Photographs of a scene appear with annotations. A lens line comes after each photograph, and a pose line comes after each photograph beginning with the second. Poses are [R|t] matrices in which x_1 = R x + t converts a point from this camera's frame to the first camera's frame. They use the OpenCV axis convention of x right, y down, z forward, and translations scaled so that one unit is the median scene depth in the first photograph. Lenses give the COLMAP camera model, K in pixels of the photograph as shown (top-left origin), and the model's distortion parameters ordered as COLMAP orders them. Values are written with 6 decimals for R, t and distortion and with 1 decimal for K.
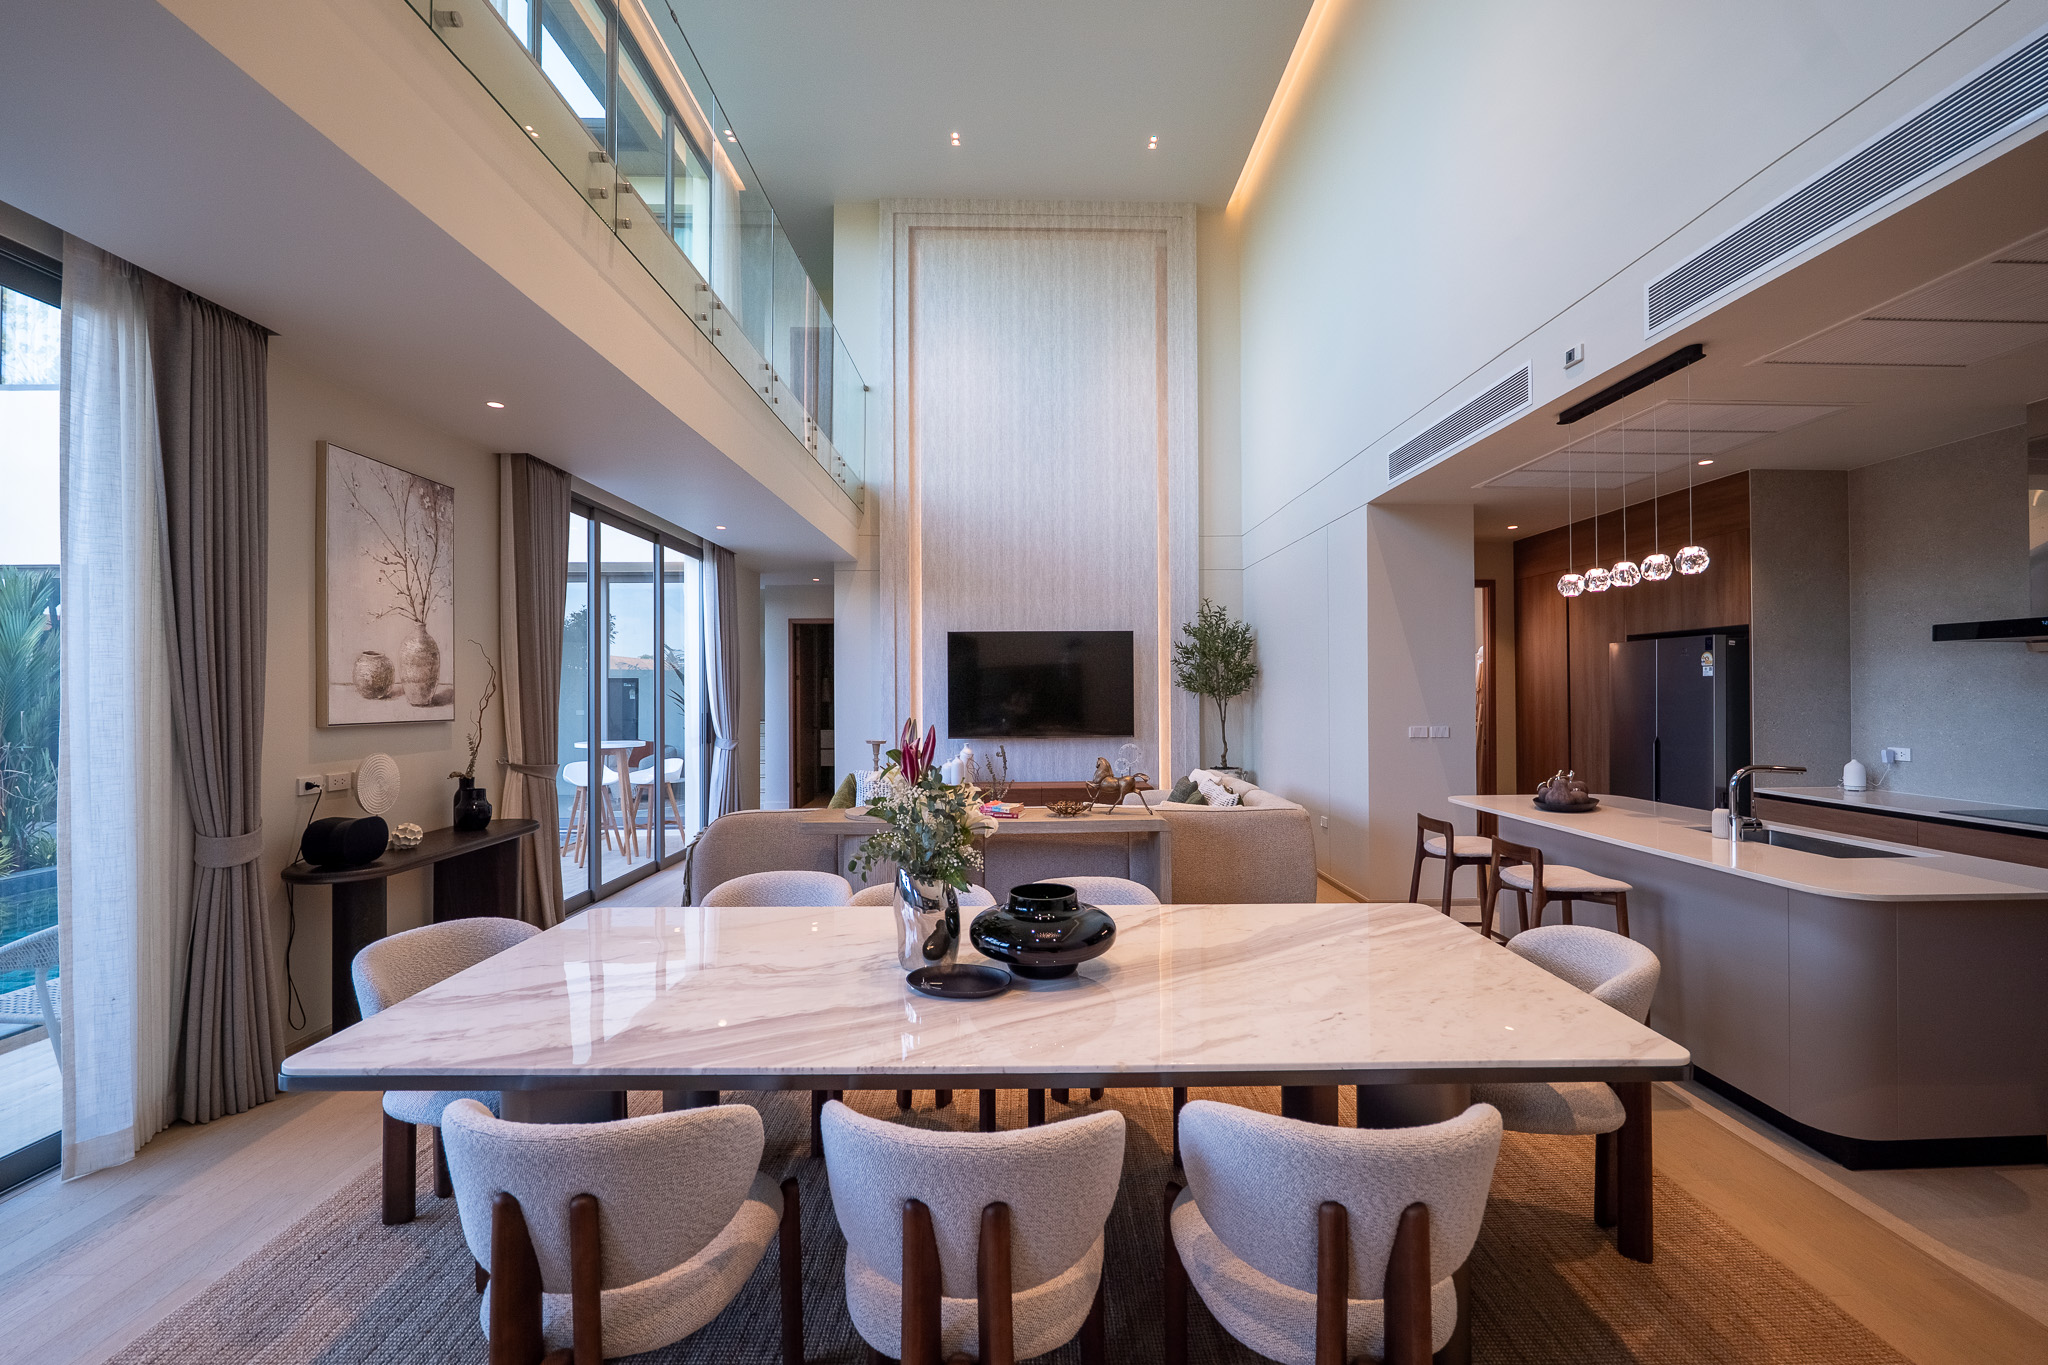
lens RADIAL K [[847.9, 0, 1035.7], [0, 847.9, 682.6], [0, 0, 1]] dist [-0.000662, 0.000068]
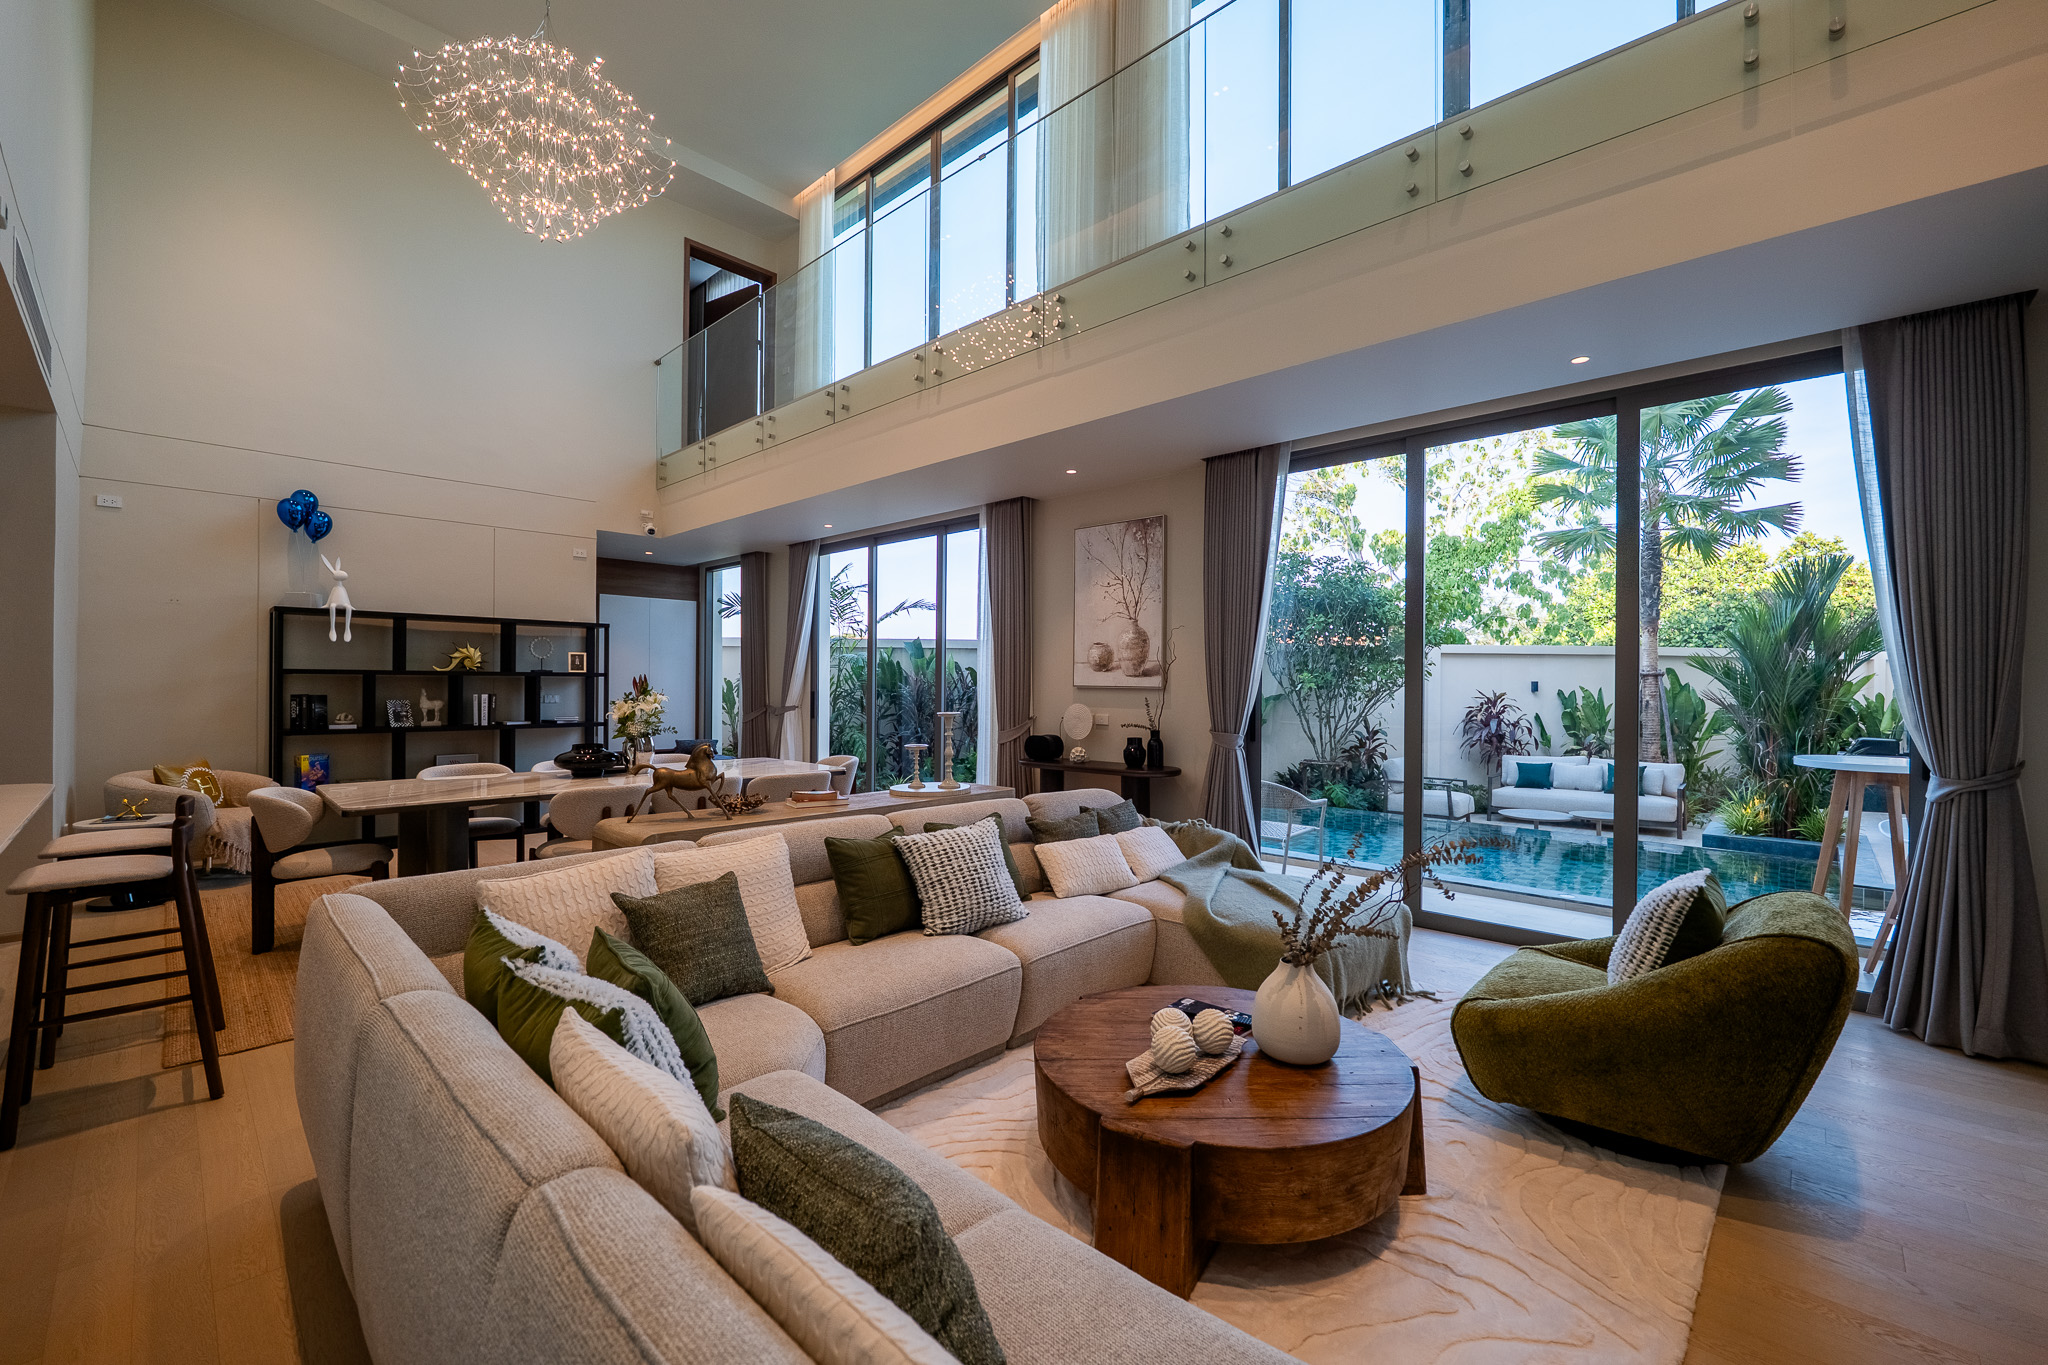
lens RADIAL K [[833.7, 0, 1016.8], [0, 833.7, 683.7], [0, 0, 1]] dist [-0.011513, 0.000108]
pose [[-0.710240, -0.000296, -0.703960, 0.411608], [0.001934, 0.999995, -0.002371, 0.040834], [0.703957, -0.003046, -0.710236, 1.789118]]
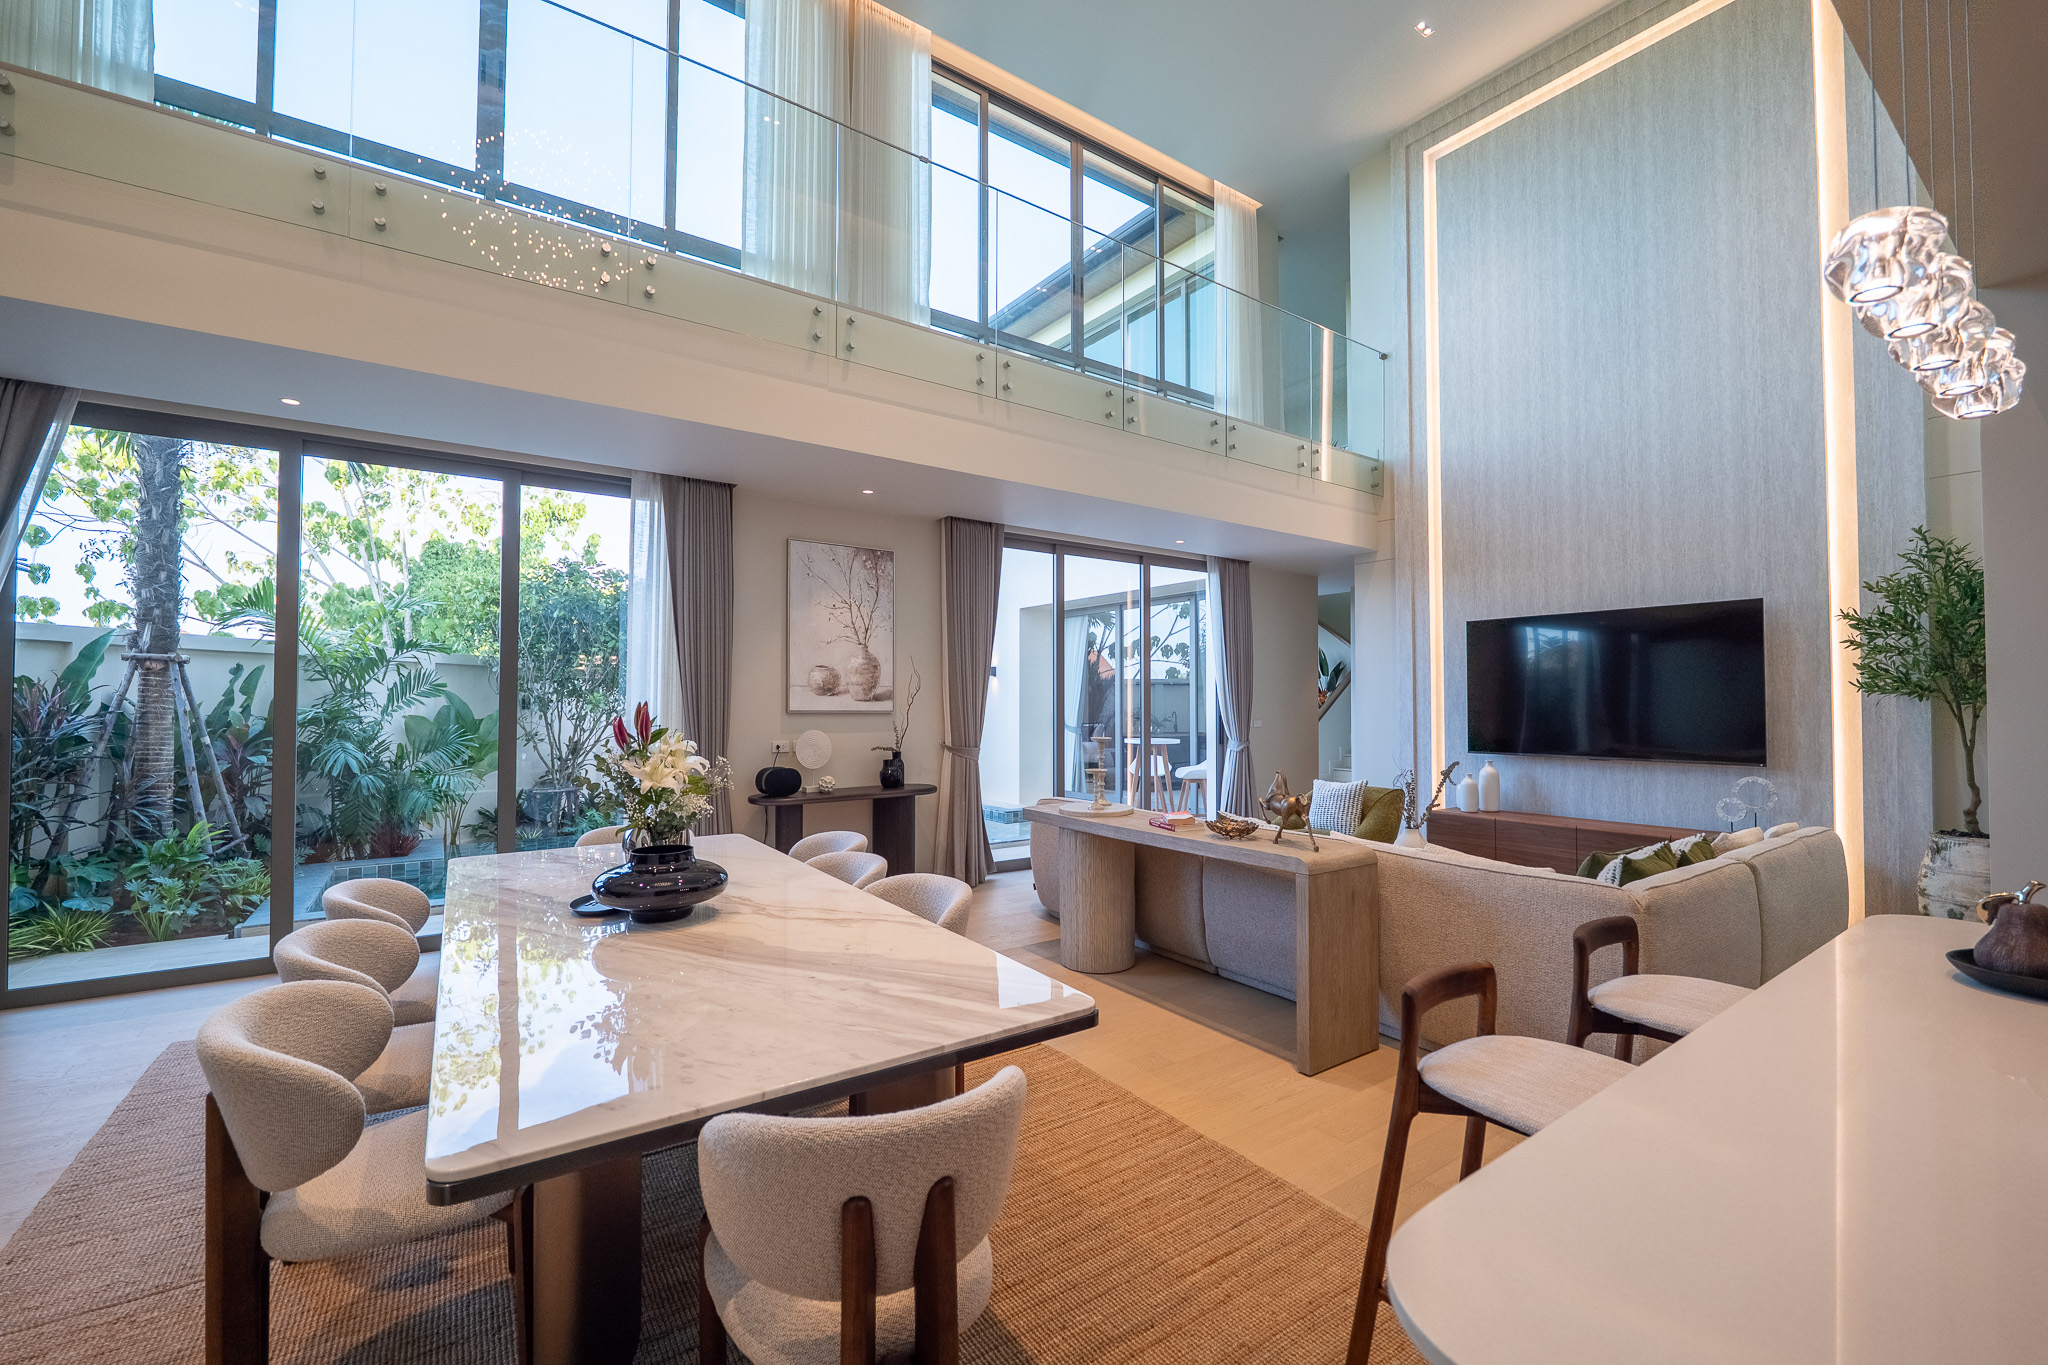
lens RADIAL K [[833.7, 0, 1016.8], [0, 833.7, 683.7], [0, 0, 1]] dist [-0.011513, 0.000108]
pose [[0.552657, -0.014266, -0.833287, 0.621061], [0.003471, 0.999884, -0.014816, 0.018895], [0.833402, 0.005296, 0.552642, 0.391196]]
